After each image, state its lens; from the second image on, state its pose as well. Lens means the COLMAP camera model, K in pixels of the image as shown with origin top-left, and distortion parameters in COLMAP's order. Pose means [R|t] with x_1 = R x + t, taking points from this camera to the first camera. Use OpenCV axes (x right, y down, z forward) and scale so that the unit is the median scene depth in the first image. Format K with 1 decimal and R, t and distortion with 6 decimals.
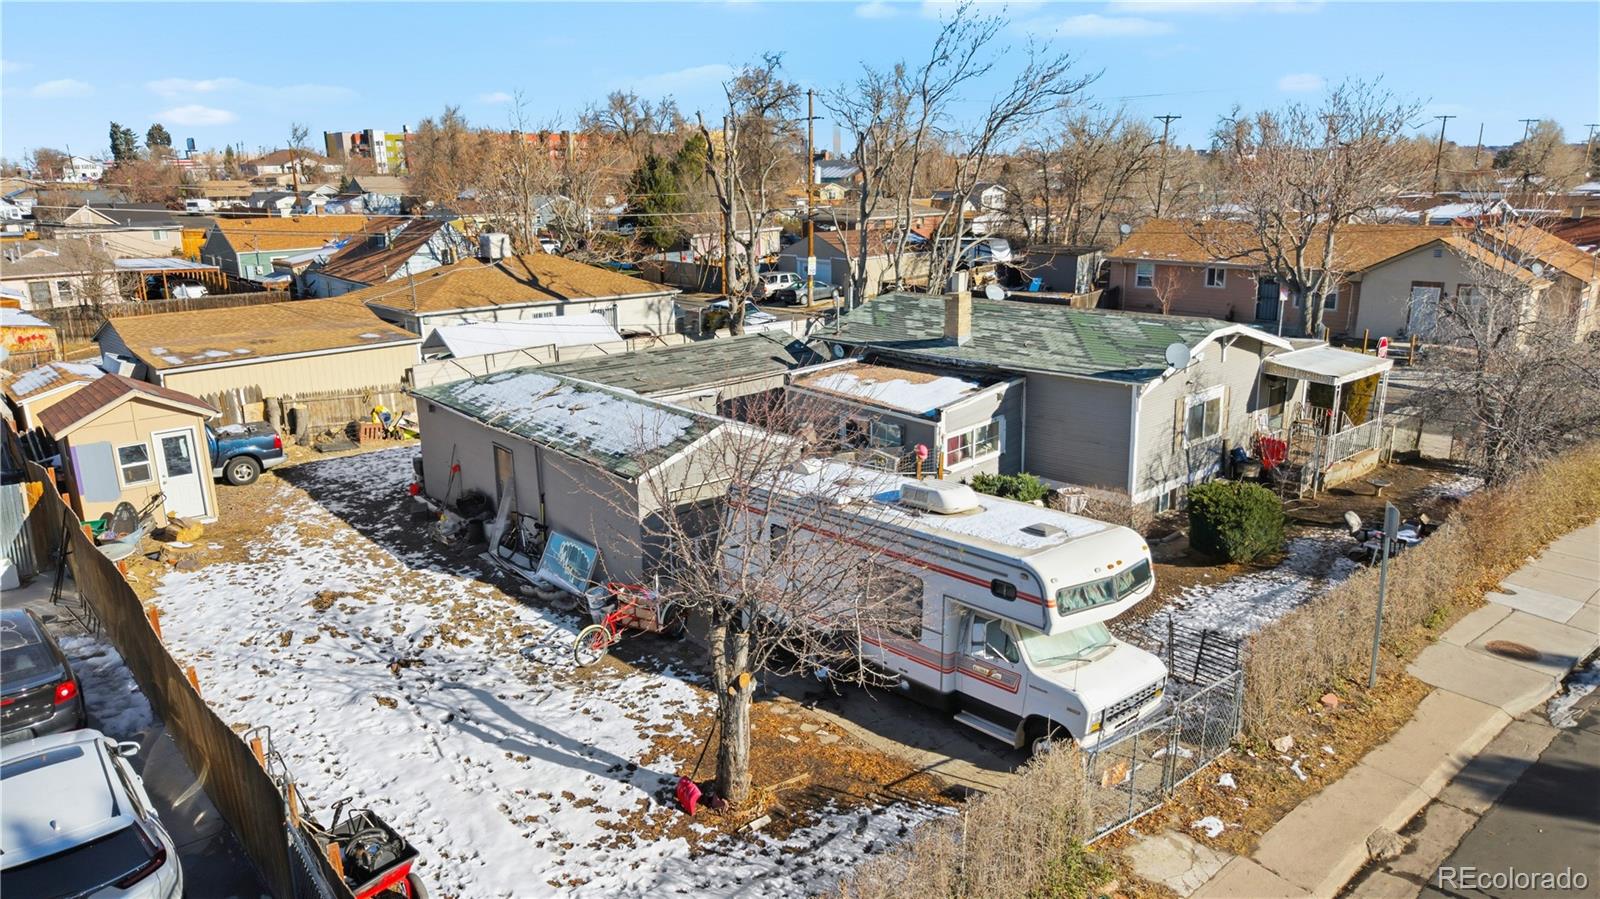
lens RADIAL K [[1089.4, 0, 798.7], [0, 1089.4, 452.7], [0, 0, 1]] dist [0.027419, -0.006160]
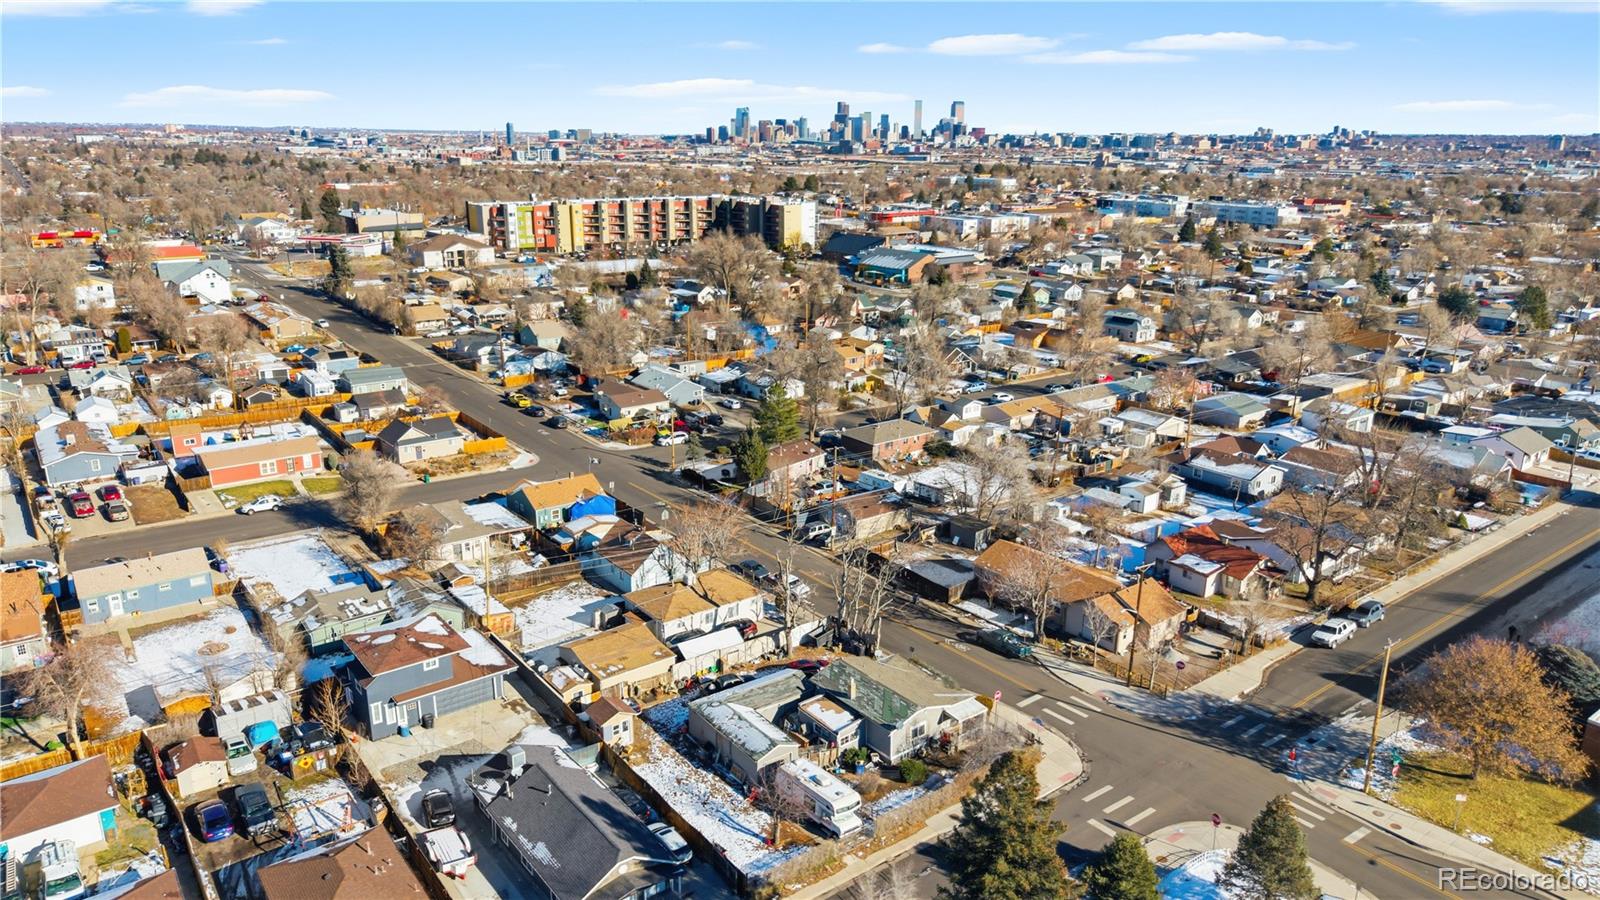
lens RADIAL K [[1089.4, 0, 808.0], [0, 1089.4, 447.1], [0, 0, 1]] dist [0.027419, -0.006160]
pose [[0.997585, 0.040707, -0.056281, 0.198852], [-0.039624, 0.999010, 0.020226, -1.089357], [0.057049, -0.017947, 0.998210, -2.705947]]
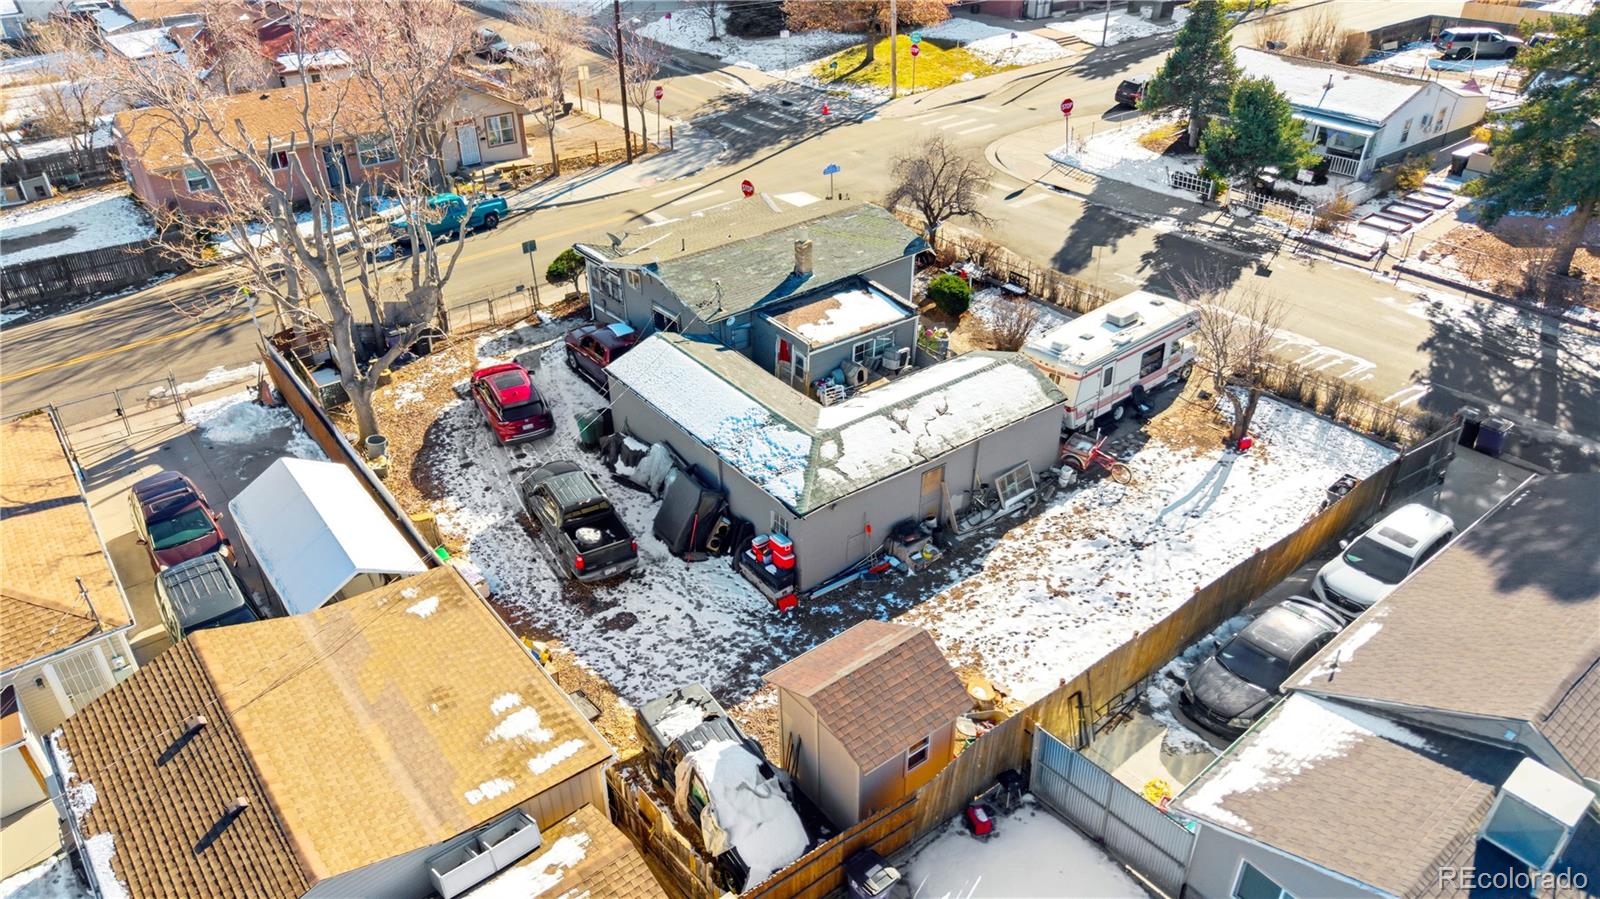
lens RADIAL K [[1089.4, 0, 802.7], [0, 1089.4, 453.2], [0, 0, 1]] dist [0.027419, -0.006160]
pose [[0.045007, -0.529355, 0.847206, -1.433507], [0.254305, 0.826198, 0.502719, -0.751743], [-0.966076, 0.192823, 0.171802, 0.953325]]
